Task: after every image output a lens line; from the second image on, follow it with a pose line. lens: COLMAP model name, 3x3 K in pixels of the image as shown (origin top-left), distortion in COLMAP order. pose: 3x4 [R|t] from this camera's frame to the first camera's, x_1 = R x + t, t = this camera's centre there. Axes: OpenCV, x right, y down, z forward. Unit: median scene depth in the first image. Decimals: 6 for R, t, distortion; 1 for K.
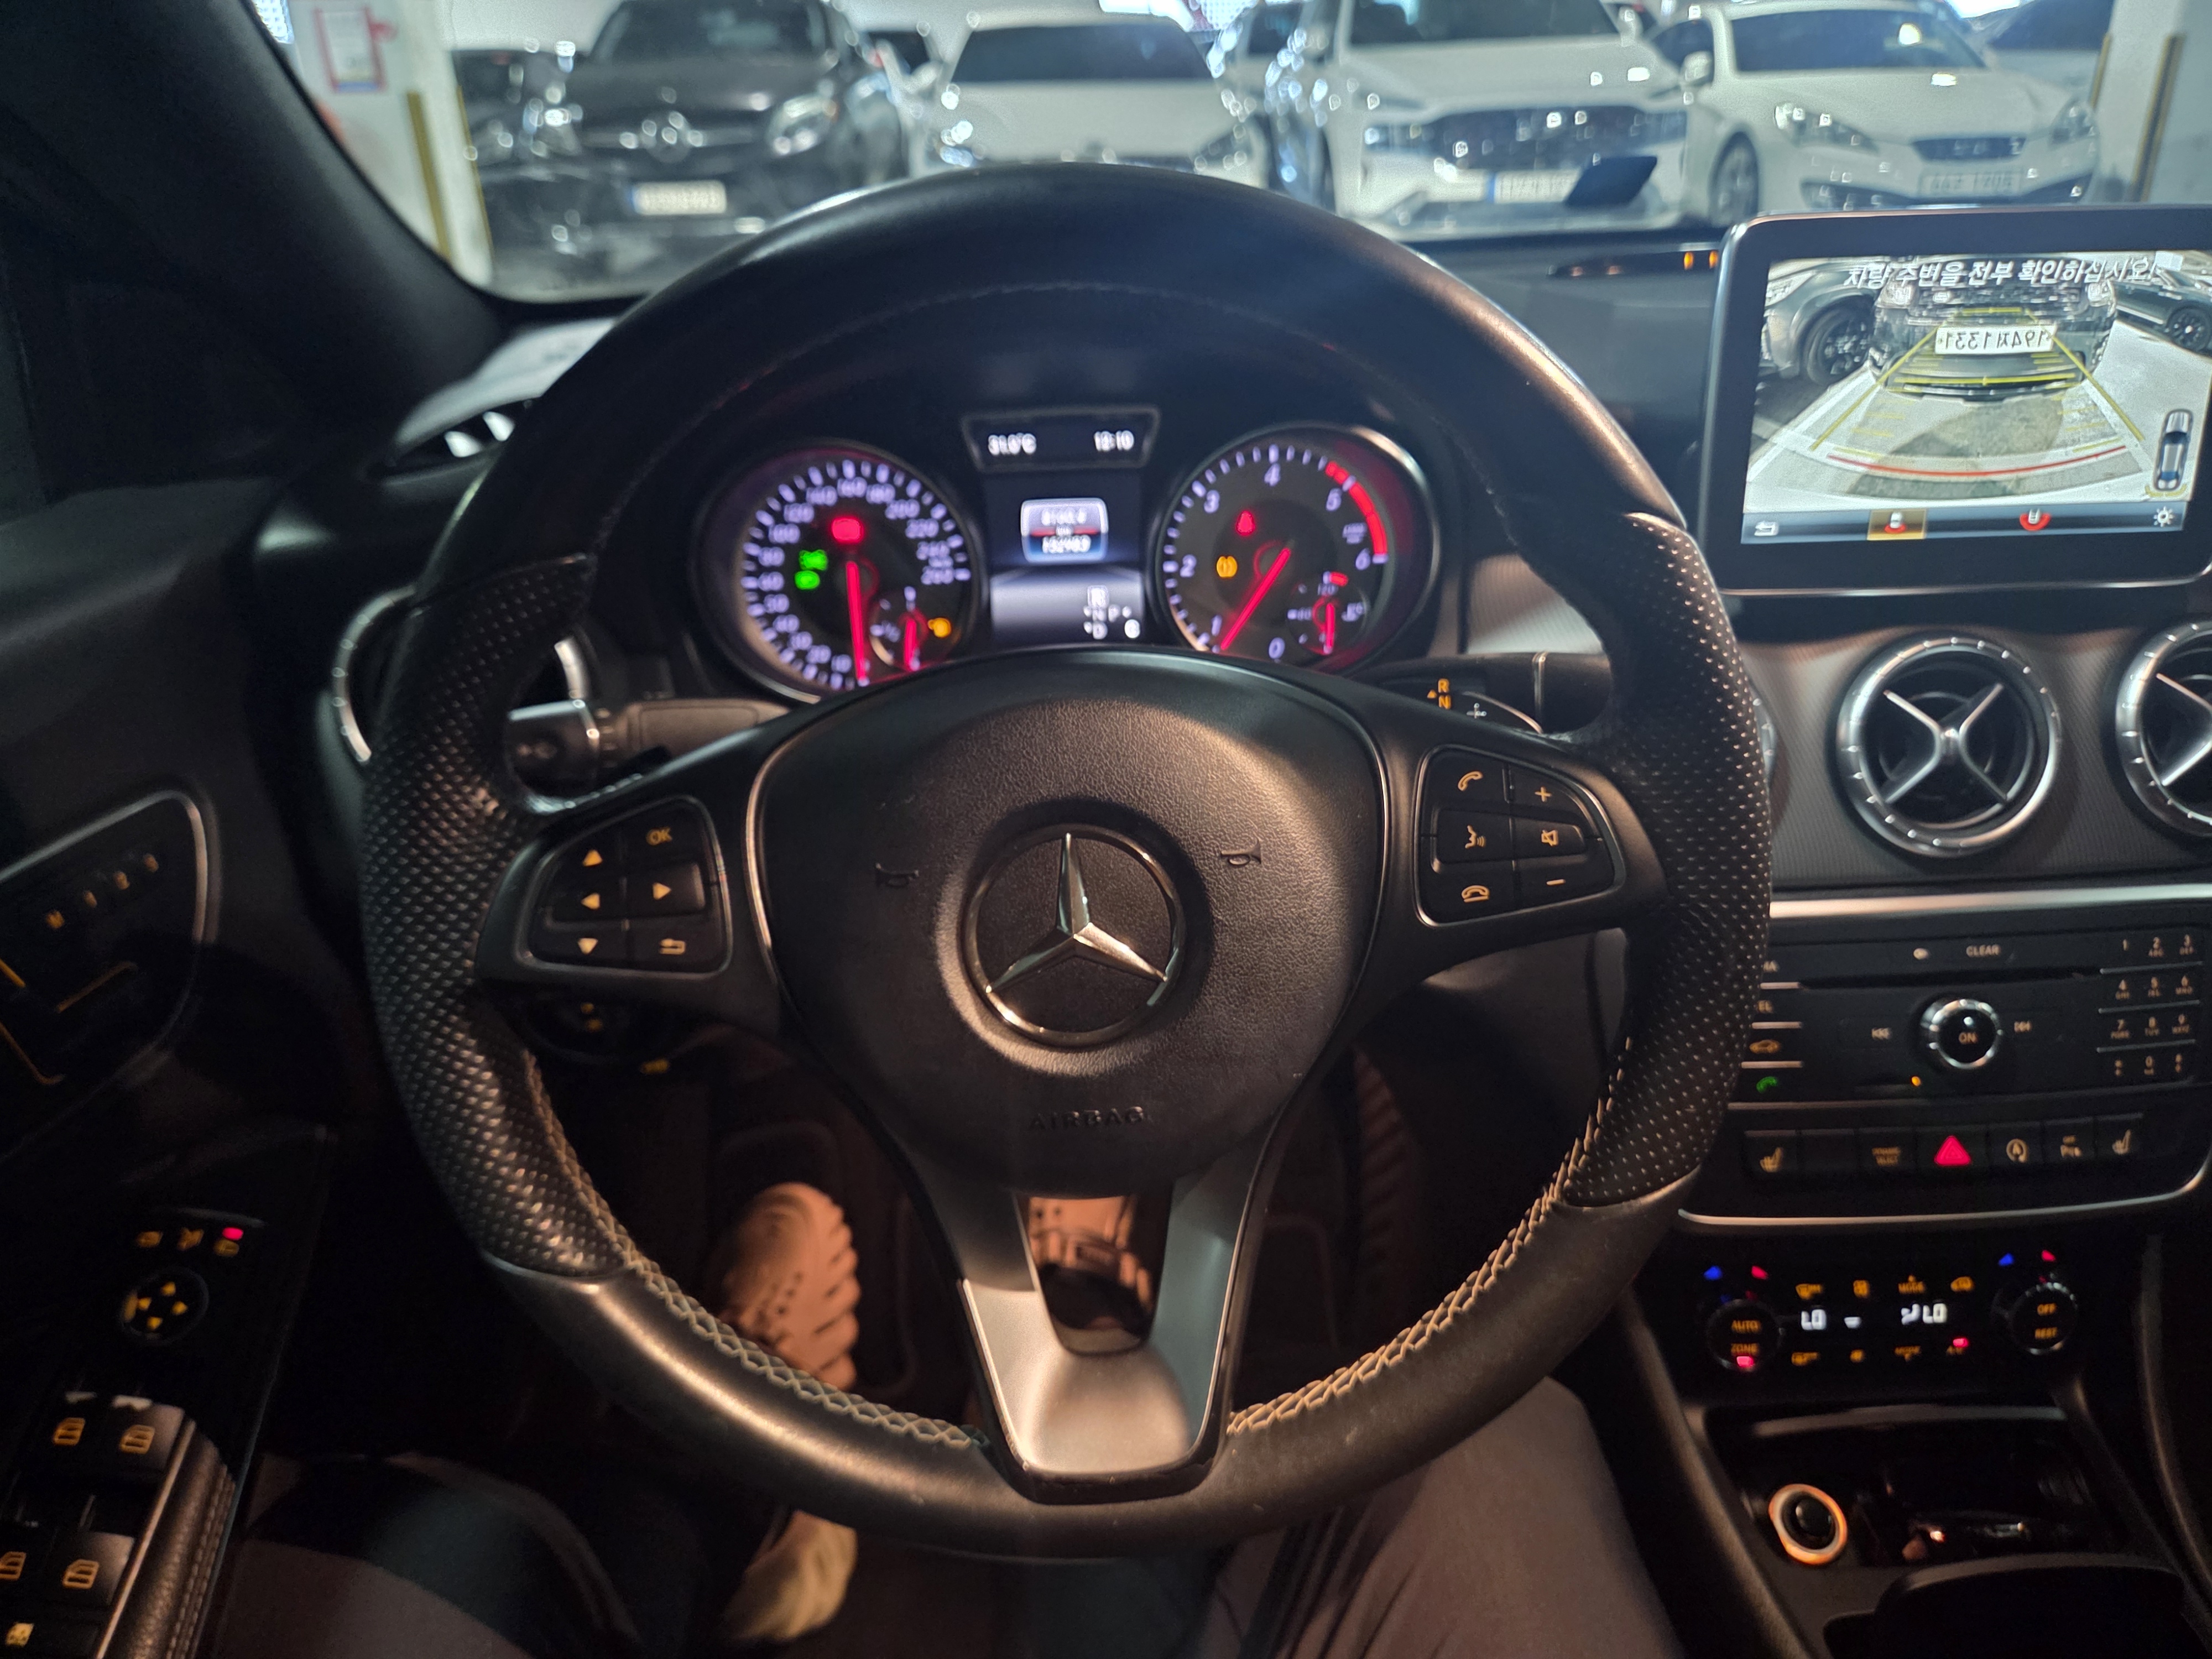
lens RADIAL K [[1521.2, 0, 1094.0], [0, 1521.2, 839.0], [0, 0, 1]] dist [0.052480, -0.054182]
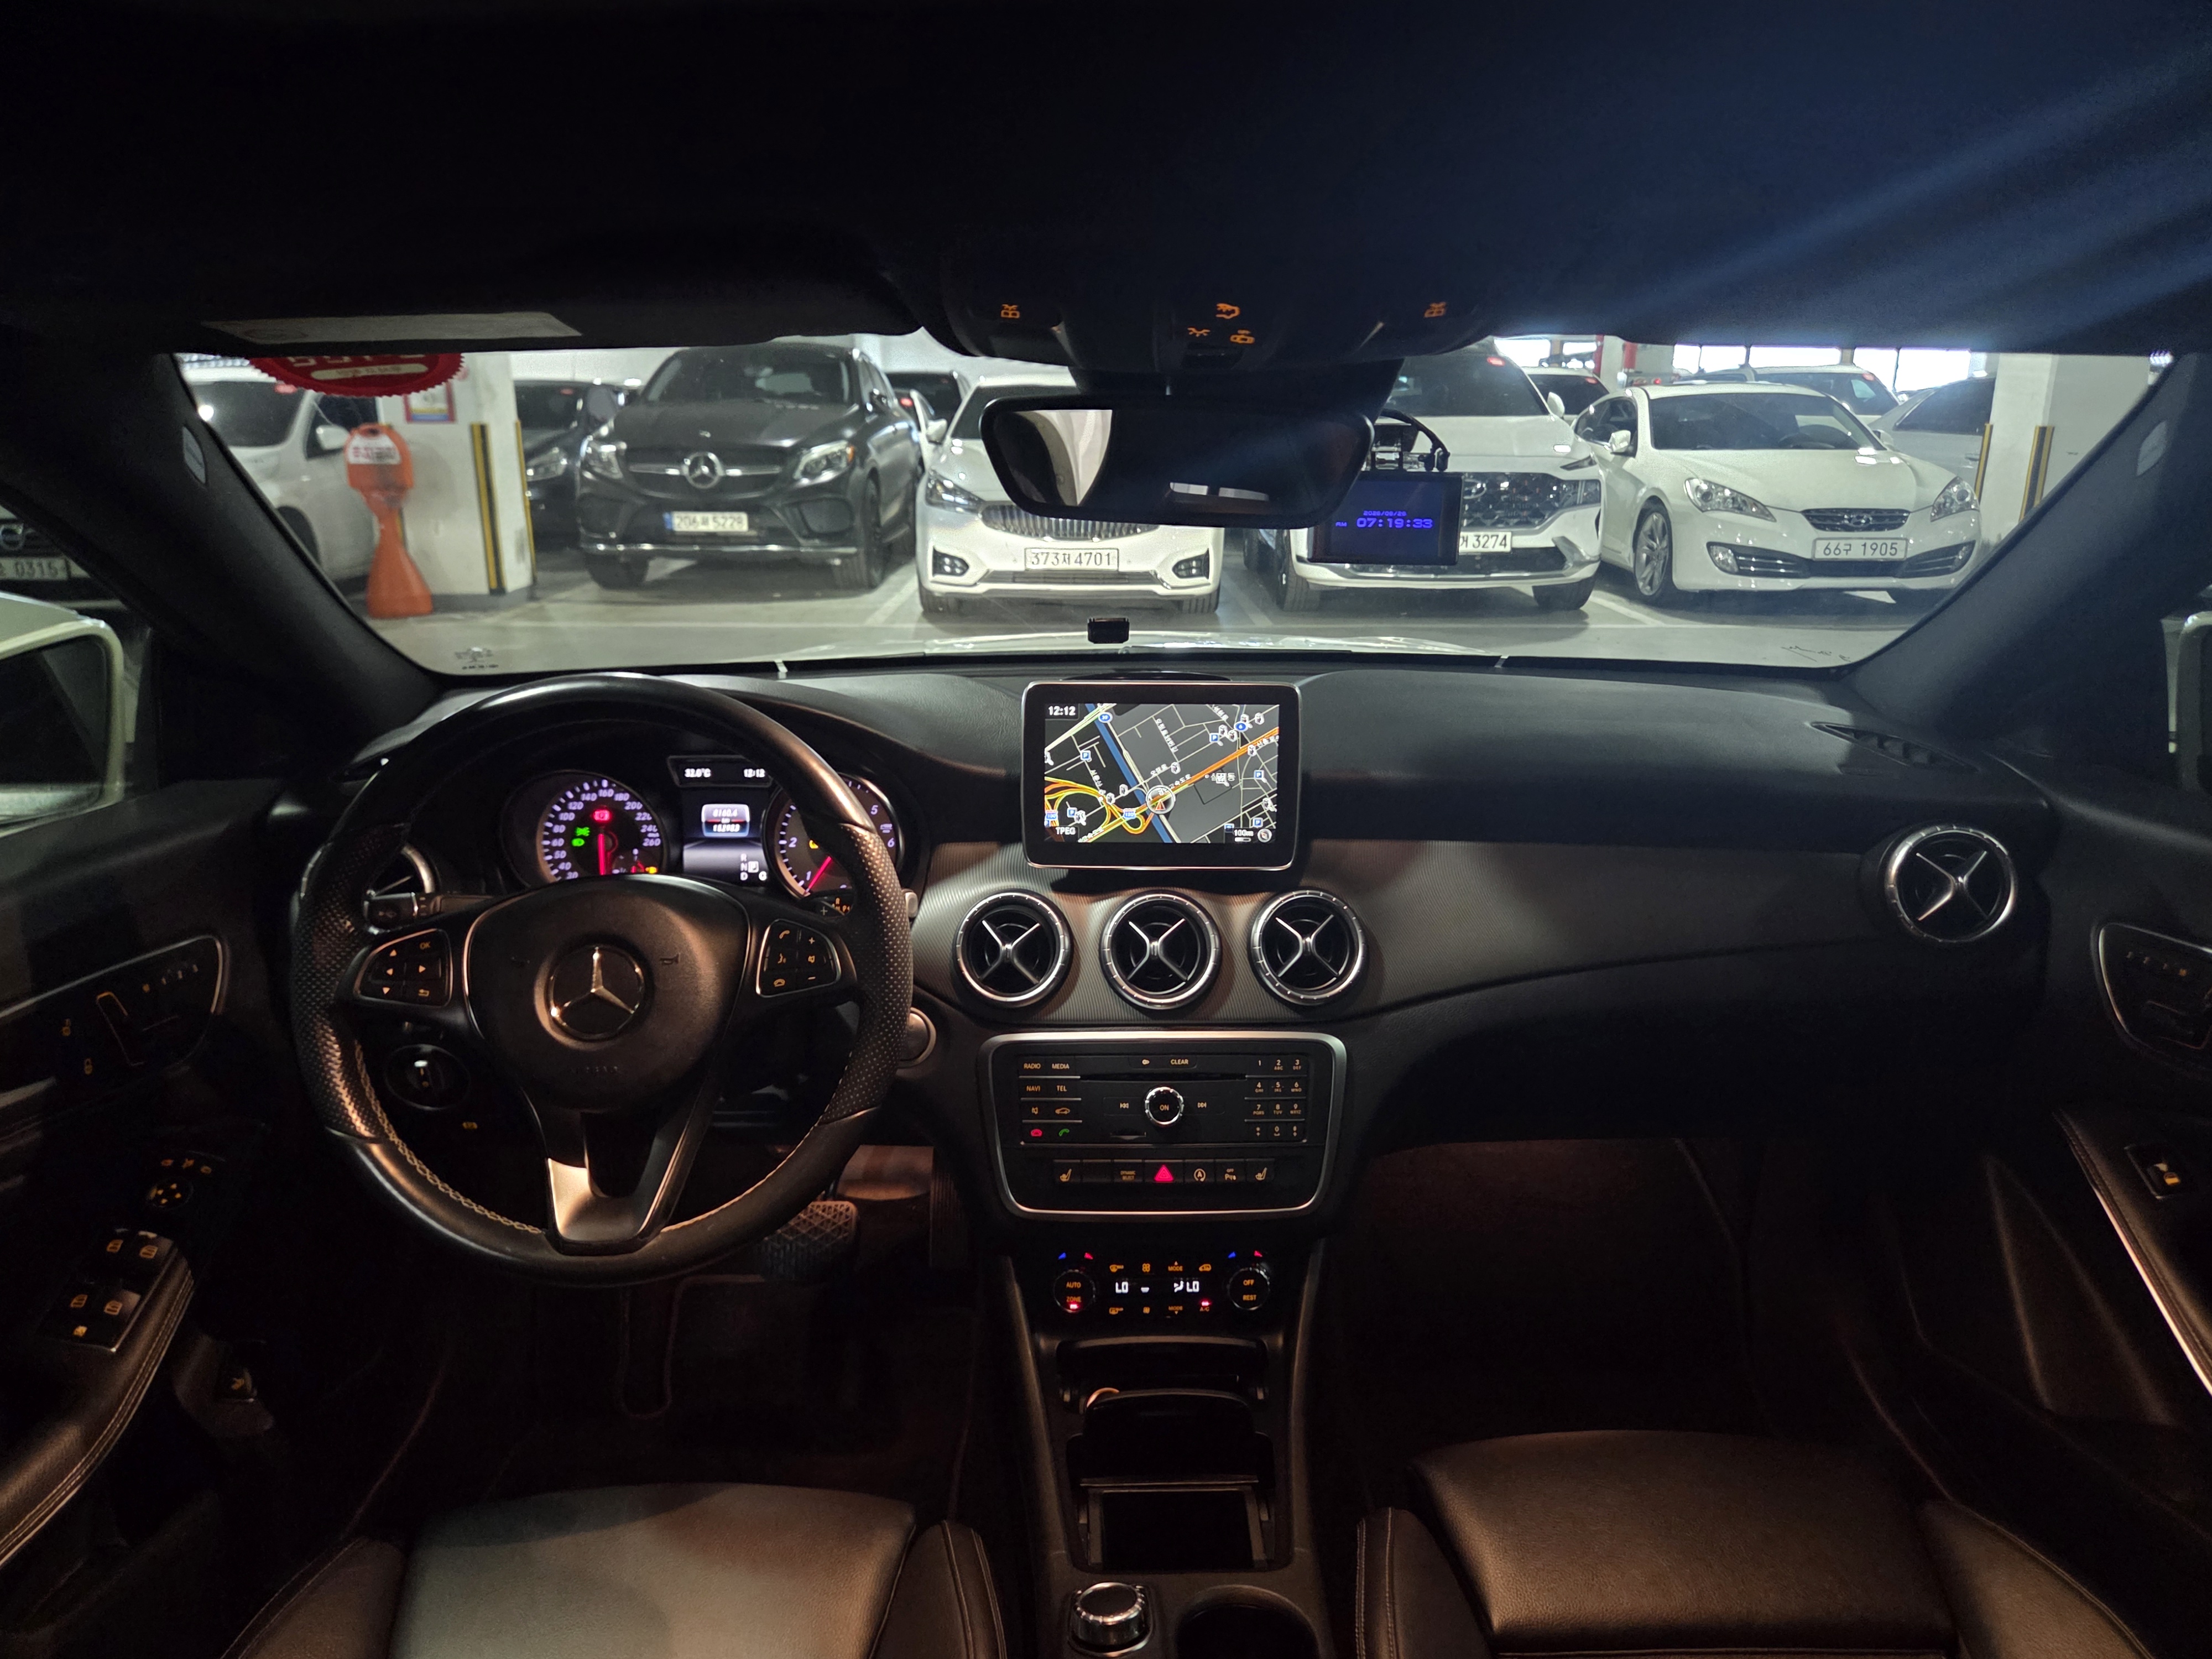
lens RADIAL K [[1521.2, 0, 1104.3], [0, 1521.2, 862.5], [0, 0, 1]] dist [0.052480, -0.054182]
pose [[0.999327, 0.036222, -0.005816, 0.448628], [-0.036683, 0.984437, -0.171865, 0.141648], [-0.000500, 0.171963, 0.985103, -0.775648]]
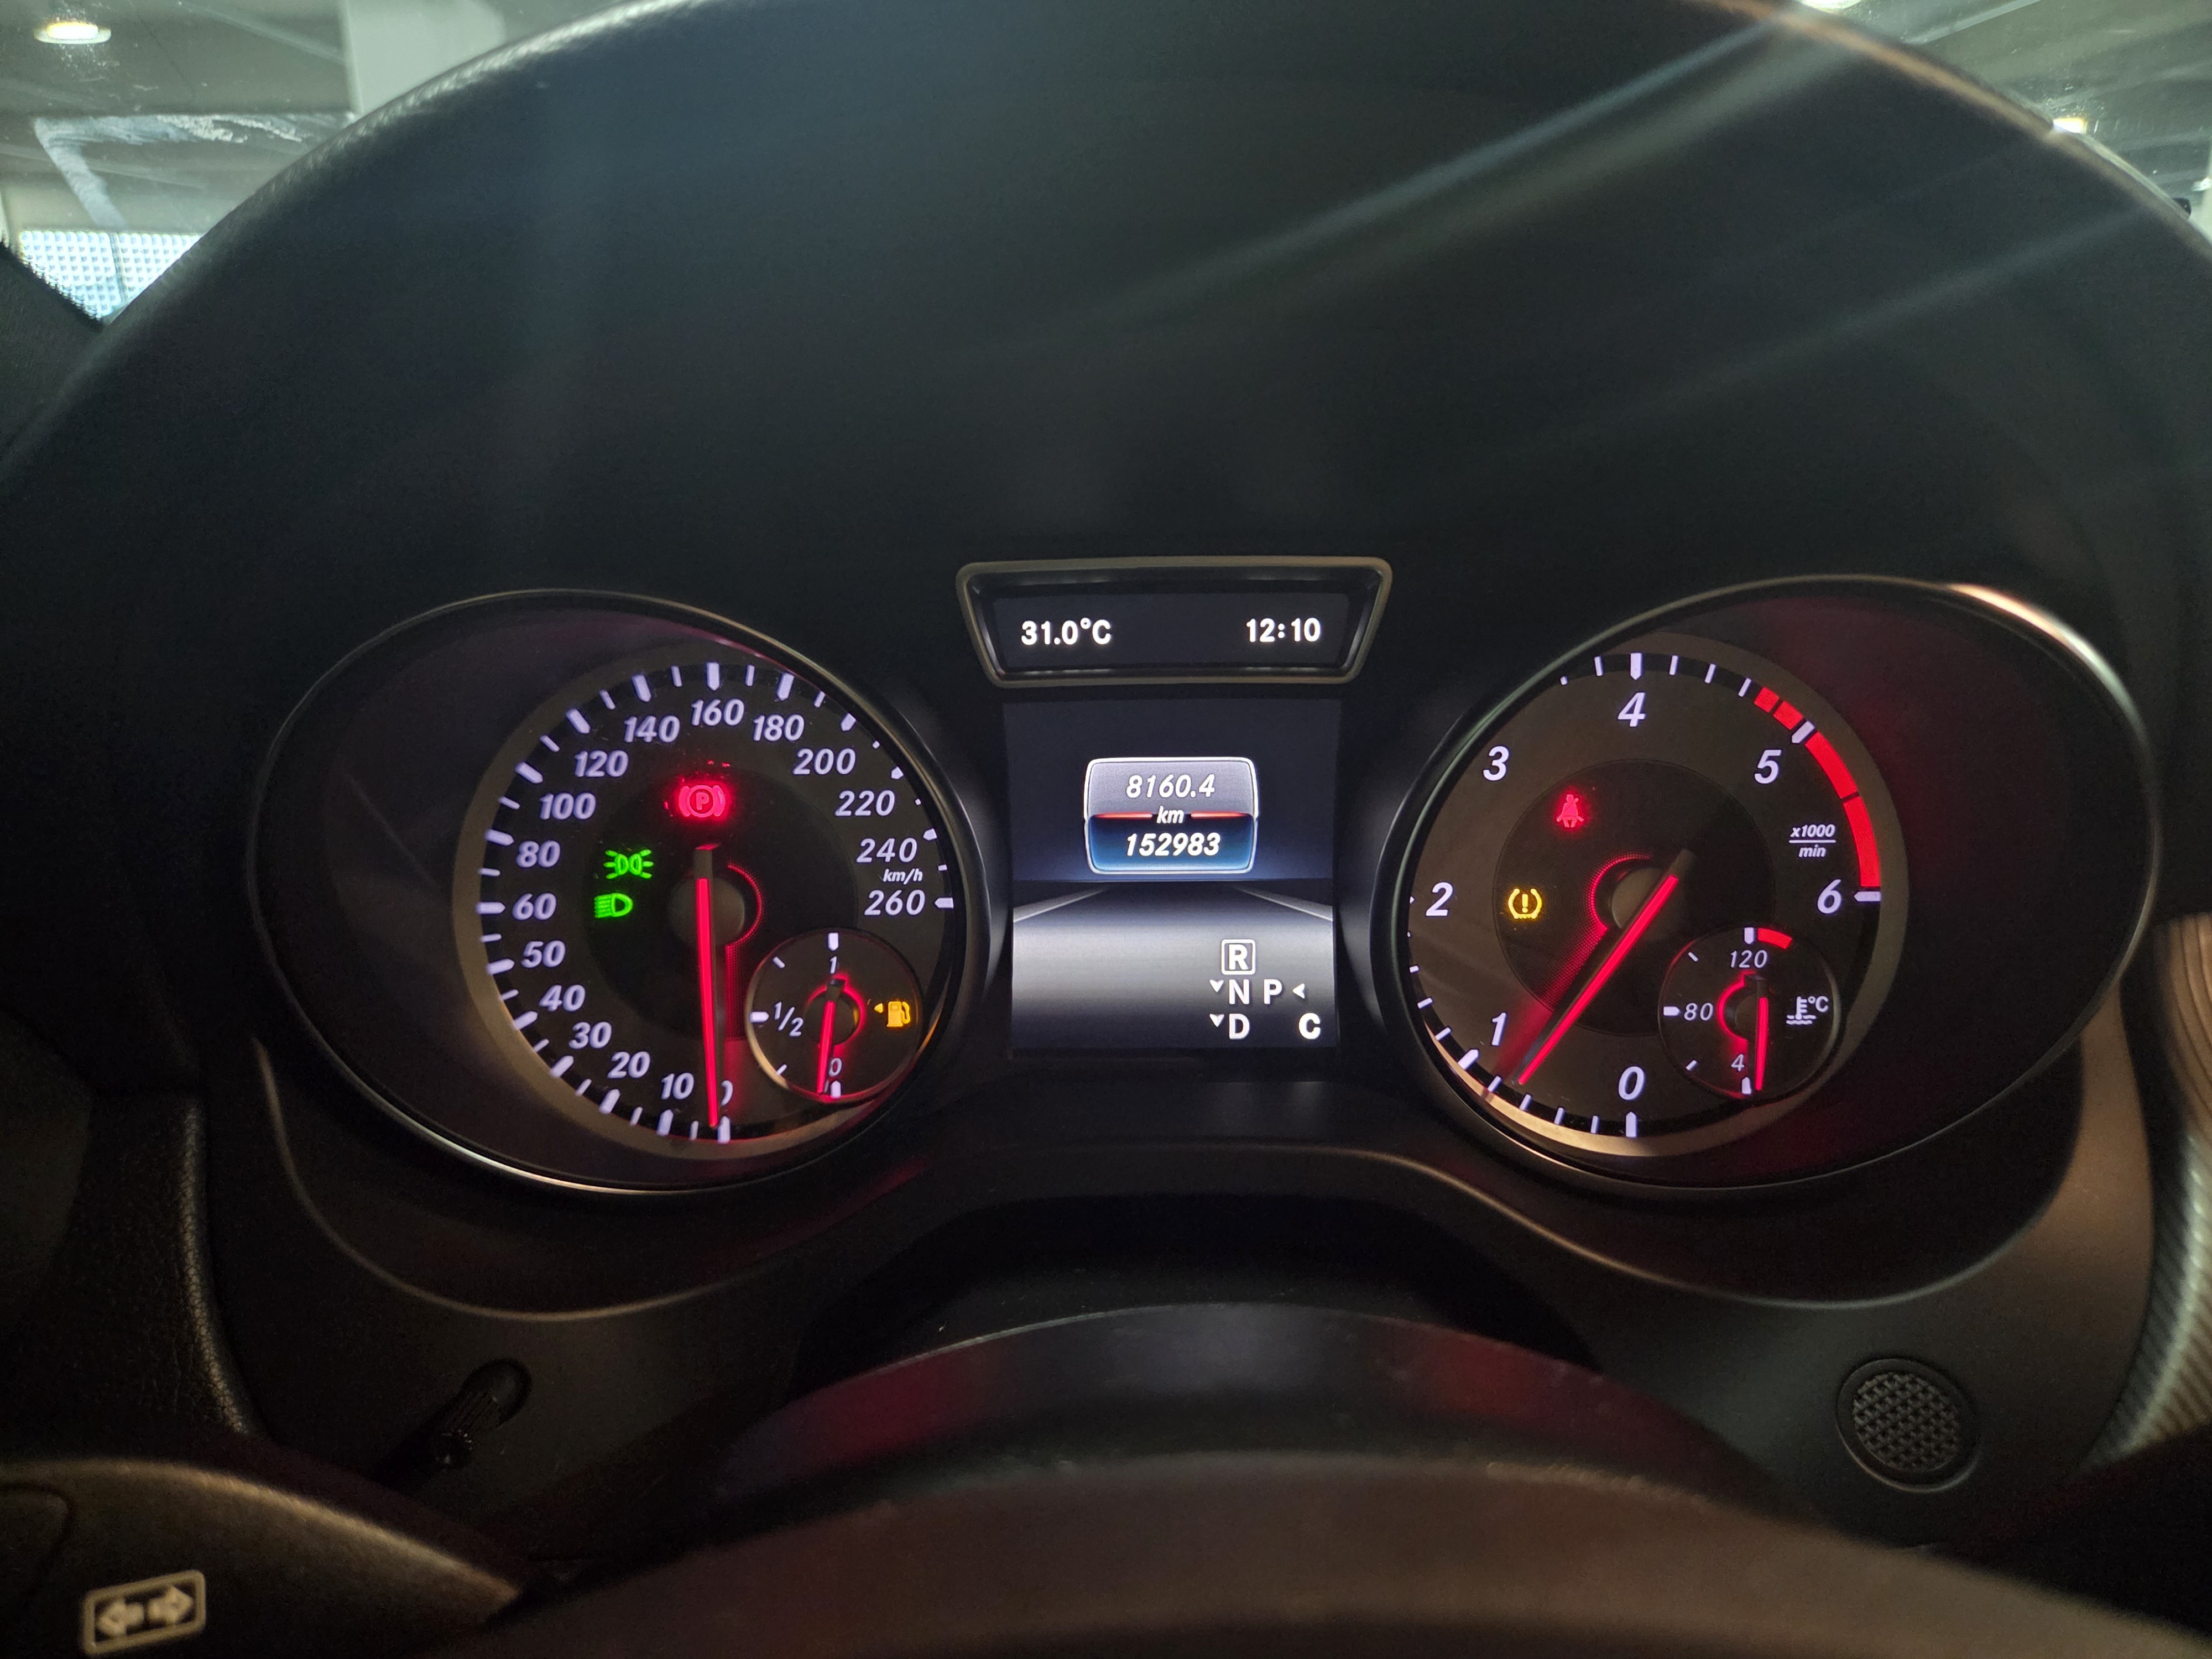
lens RADIAL K [[1521.2, 0, 1150.1], [0, 1521.2, 861.9], [0, 0, 1]] dist [0.052480, -0.054182]
pose [[0.999047, 0.029250, -0.032399, -0.010898], [-0.033868, 0.987703, -0.152629, -0.120039], [0.027536, 0.153581, 0.987752, 0.557673]]
